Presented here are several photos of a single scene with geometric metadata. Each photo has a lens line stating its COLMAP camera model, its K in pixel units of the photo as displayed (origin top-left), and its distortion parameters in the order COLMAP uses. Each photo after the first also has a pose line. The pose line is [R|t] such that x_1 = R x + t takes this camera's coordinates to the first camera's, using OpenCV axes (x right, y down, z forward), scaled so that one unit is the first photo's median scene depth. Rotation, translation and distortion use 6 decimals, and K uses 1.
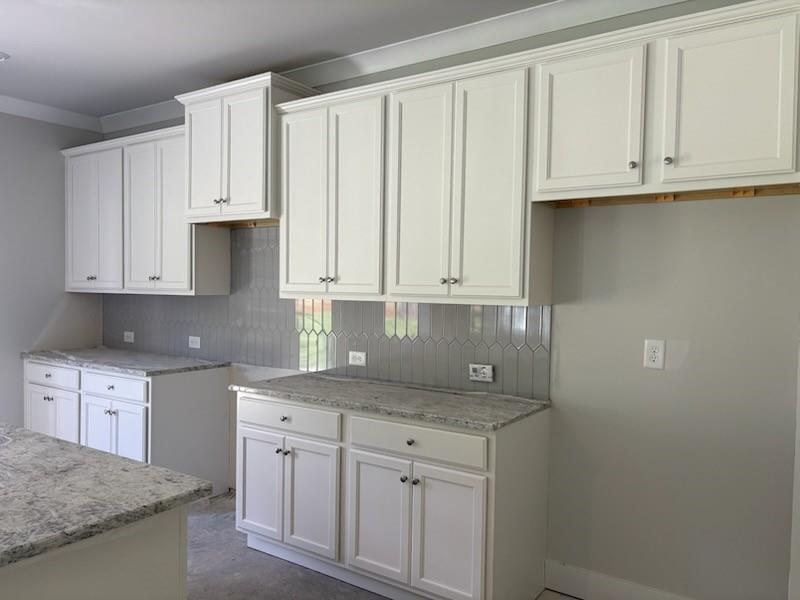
lens RADIAL K [[607.4, 0, 403.0], [0, 607.4, 299.6], [0, 0, 1]] dist [0.030859, -0.030658]
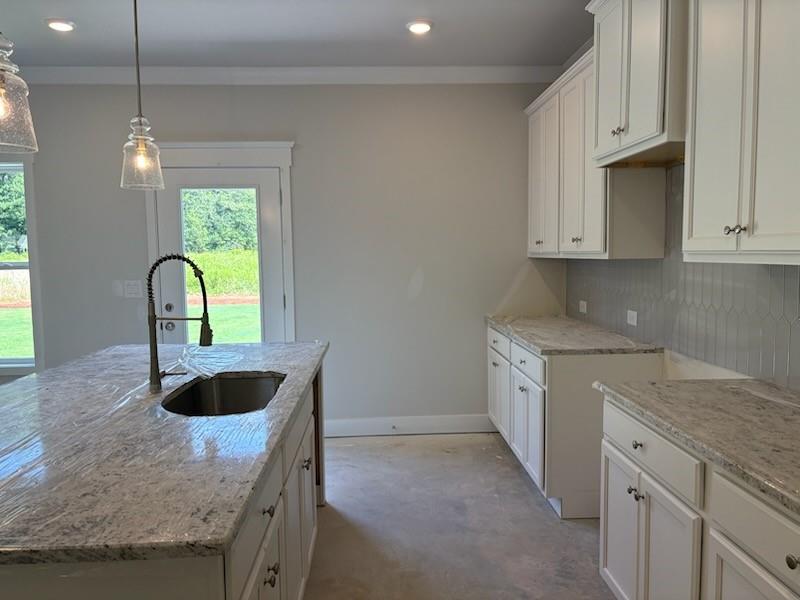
lens RADIAL K [[607.4, 0, 399.2], [0, 607.4, 305.9], [0, 0, 1]] dist [0.030859, -0.030658]
pose [[0.592467, 0.050065, -0.804037, 0.145312], [0.004590, 0.997841, 0.065515, 0.000292], [0.805581, -0.042506, 0.590958, 0.337356]]
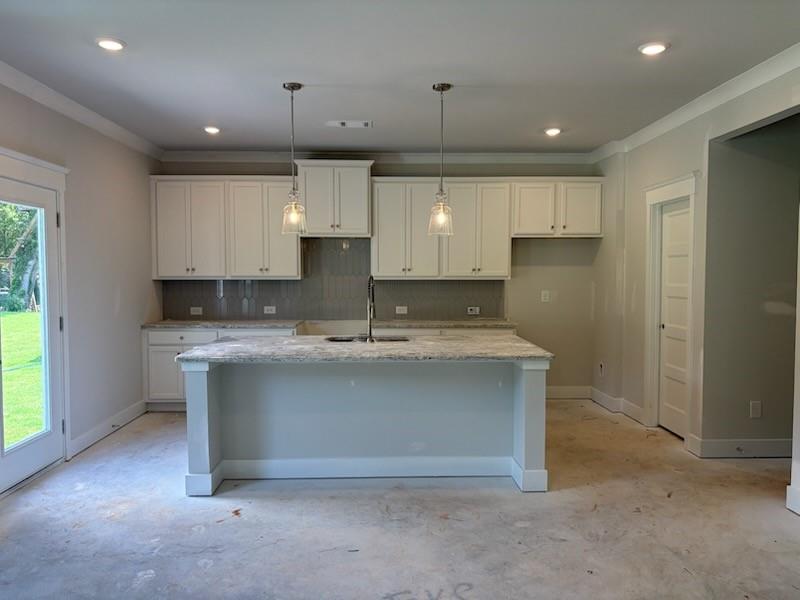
lens RADIAL K [[607.4, 0, 401.2], [0, 607.4, 297.0], [0, 0, 1]] dist [0.030859, -0.030658]
pose [[0.812716, -0.037403, 0.581458, -1.168150], [0.023939, 0.999238, 0.030818, -0.003691], [-0.582168, -0.011127, 0.812992, -0.552651]]
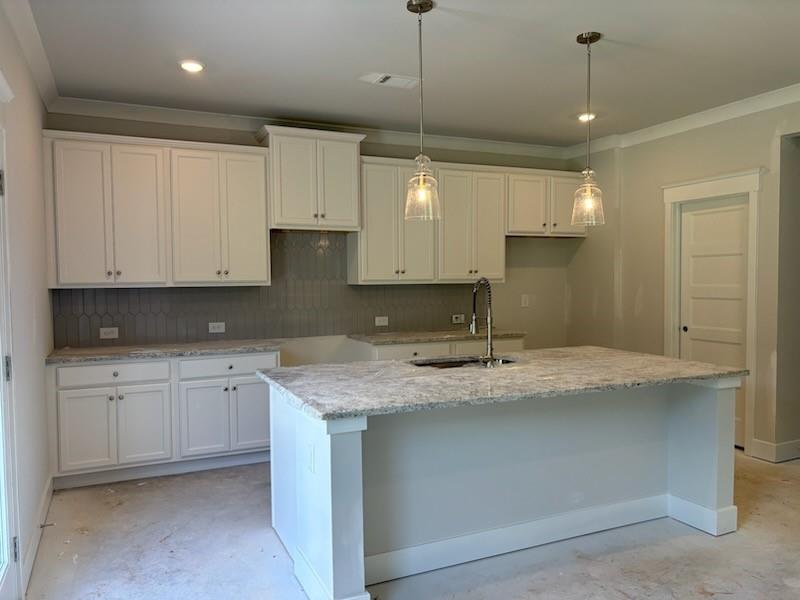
lens RADIAL K [[607.4, 0, 396.1], [0, 607.4, 302.2], [0, 0, 1]] dist [0.030859, -0.030658]
pose [[0.521940, -0.053489, 0.851303, -1.373166], [0.033821, 0.998545, 0.042005, -0.017595], [-0.852311, 0.006868, 0.522990, 0.132180]]
